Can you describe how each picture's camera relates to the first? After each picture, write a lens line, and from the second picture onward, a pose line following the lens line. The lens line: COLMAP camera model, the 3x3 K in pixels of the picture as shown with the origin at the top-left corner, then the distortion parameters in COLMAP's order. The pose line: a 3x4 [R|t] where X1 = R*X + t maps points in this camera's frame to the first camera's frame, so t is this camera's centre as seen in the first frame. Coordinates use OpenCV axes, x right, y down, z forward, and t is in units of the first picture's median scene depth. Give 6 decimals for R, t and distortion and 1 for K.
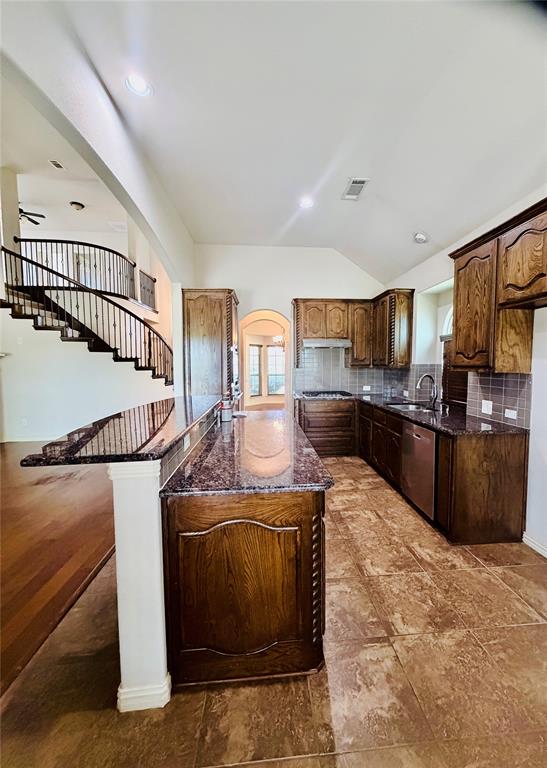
lens RADIAL K [[303.3, 0, 291.7], [0, 303.3, 382.5], [0, 0, 1]] dist [-0.001343, 0.000709]
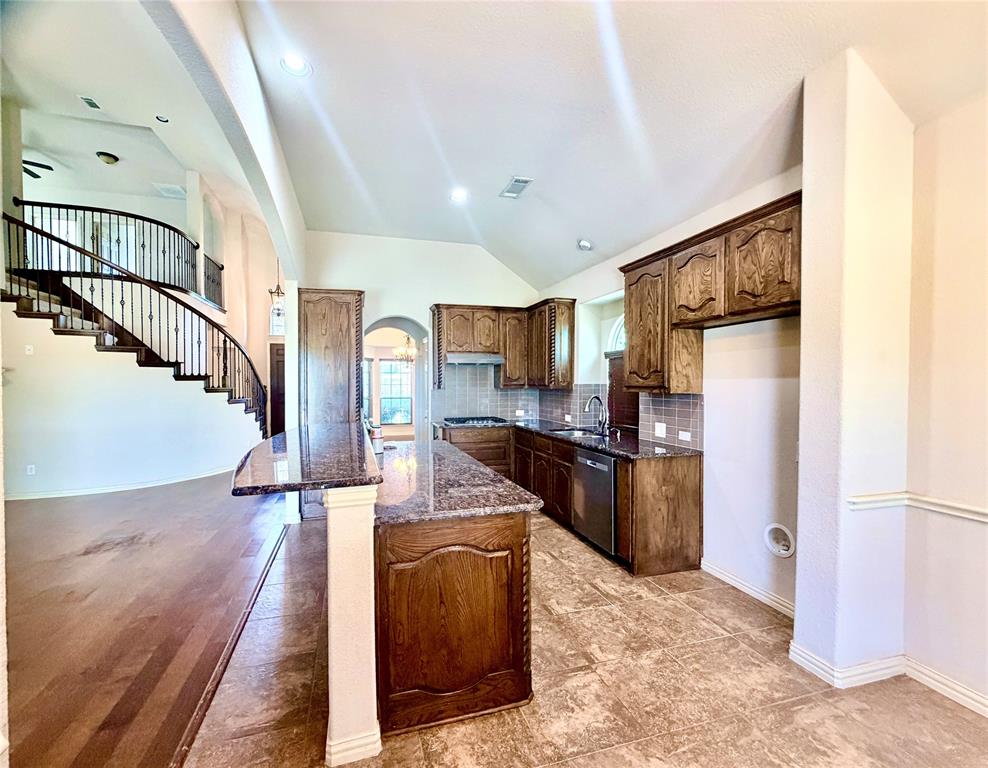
lens RADIAL K [[407.4, 0, 470.4], [0, 407.4, 389.9], [0, 0, 1]] dist [0.000726, 0.000983]
pose [[0.983917, -0.002990, 0.178604, -0.111332], [0.011053, 0.998963, -0.044169, 0.004598], [-0.178286, 0.045433, 0.982929, -0.098793]]
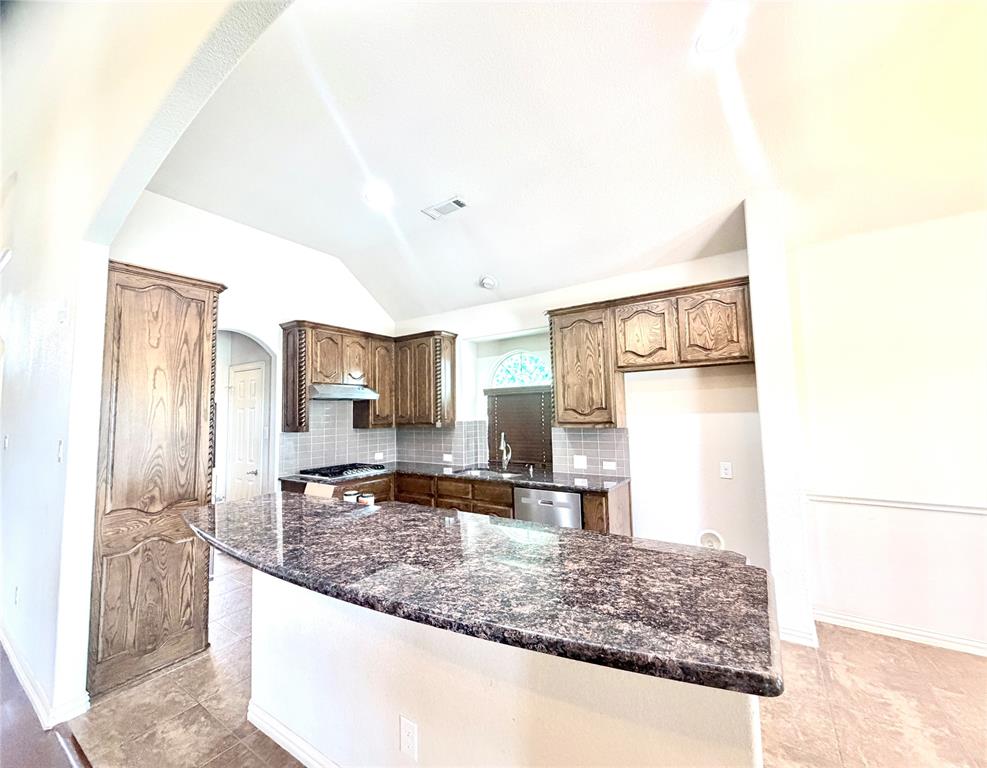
lens RADIAL K [[407.0, 0, 471.4], [0, 407.0, 383.8], [0, 0, 1]] dist [0.000726, 0.000983]
pose [[0.655250, 0.046761, 0.753964, -0.444358], [0.066060, 0.990712, -0.118855, -0.028488], [-0.752518, 0.127686, 0.646075, 0.245404]]
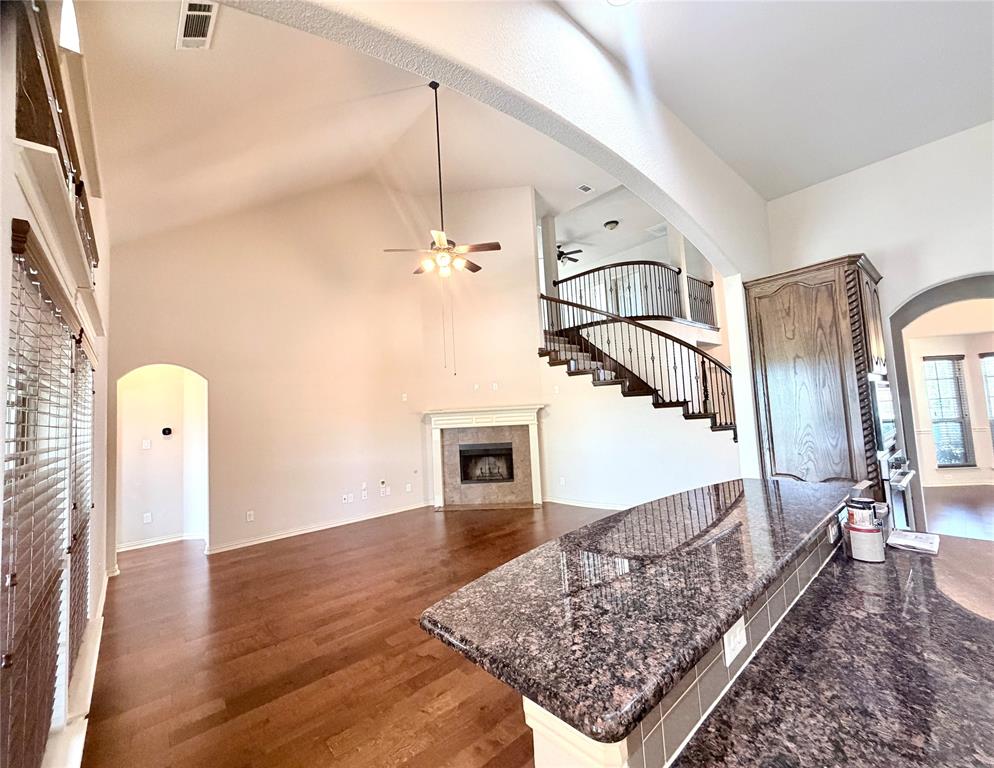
lens RADIAL K [[409.9, 0, 482.9], [0, 409.9, 381.8], [0, 0, 1]] dist [0.000726, 0.000983]
pose [[0.571584, -0.087268, -0.815890, -0.025249], [-0.004357, 0.993991, -0.109371, -0.034231], [0.820532, 0.066069, 0.567769, 0.160653]]
